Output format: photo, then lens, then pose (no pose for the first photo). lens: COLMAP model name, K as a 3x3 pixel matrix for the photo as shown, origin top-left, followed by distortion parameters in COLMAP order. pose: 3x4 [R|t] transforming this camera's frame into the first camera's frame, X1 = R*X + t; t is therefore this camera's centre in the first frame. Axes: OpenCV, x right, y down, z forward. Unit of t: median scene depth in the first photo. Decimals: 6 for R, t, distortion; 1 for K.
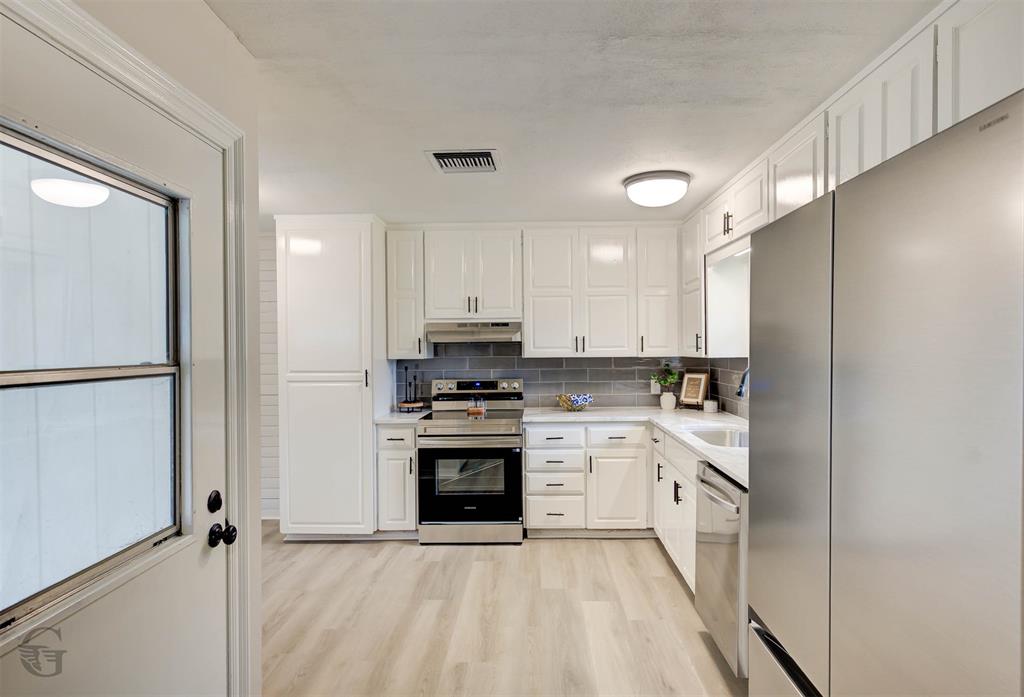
lens RADIAL K [[534.3, 0, 519.4], [0, 534.3, 350.2], [0, 0, 1]] dist [0.005290, 0.000437]
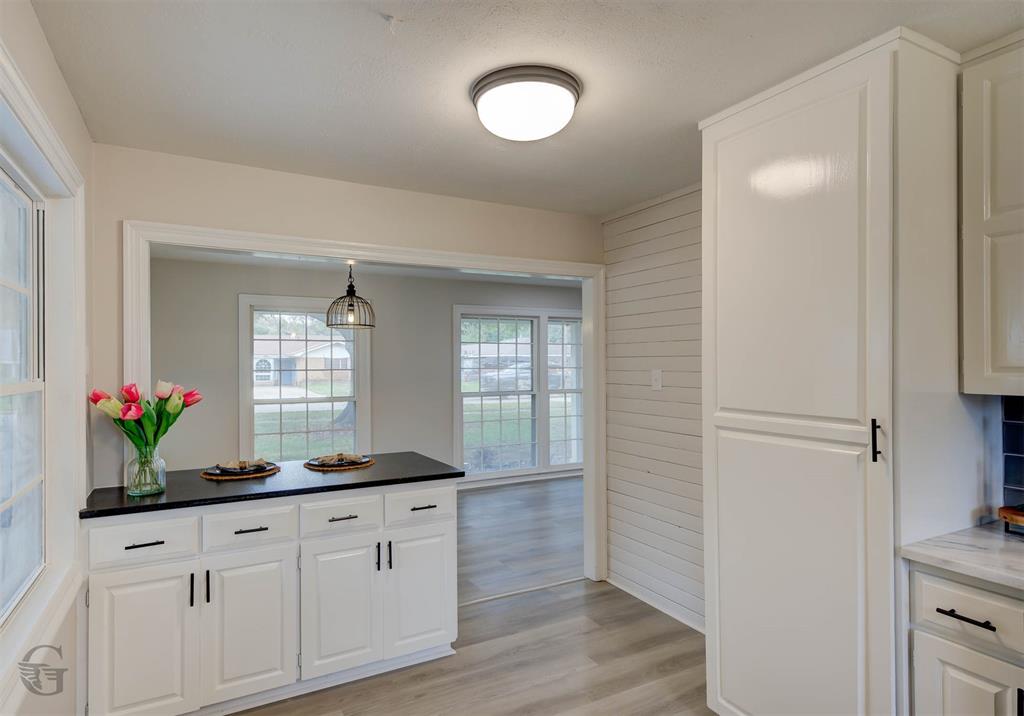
lens RADIAL K [[563.1, 0, 508.4], [0, 563.1, 357.5], [0, 0, 1]] dist [0.003973, 0.001190]
pose [[0.493195, -0.004164, -0.869909, -0.051324], [-0.009233, 0.999907, -0.010020, -0.002493], [0.869870, 0.012974, 0.493110, 0.541525]]
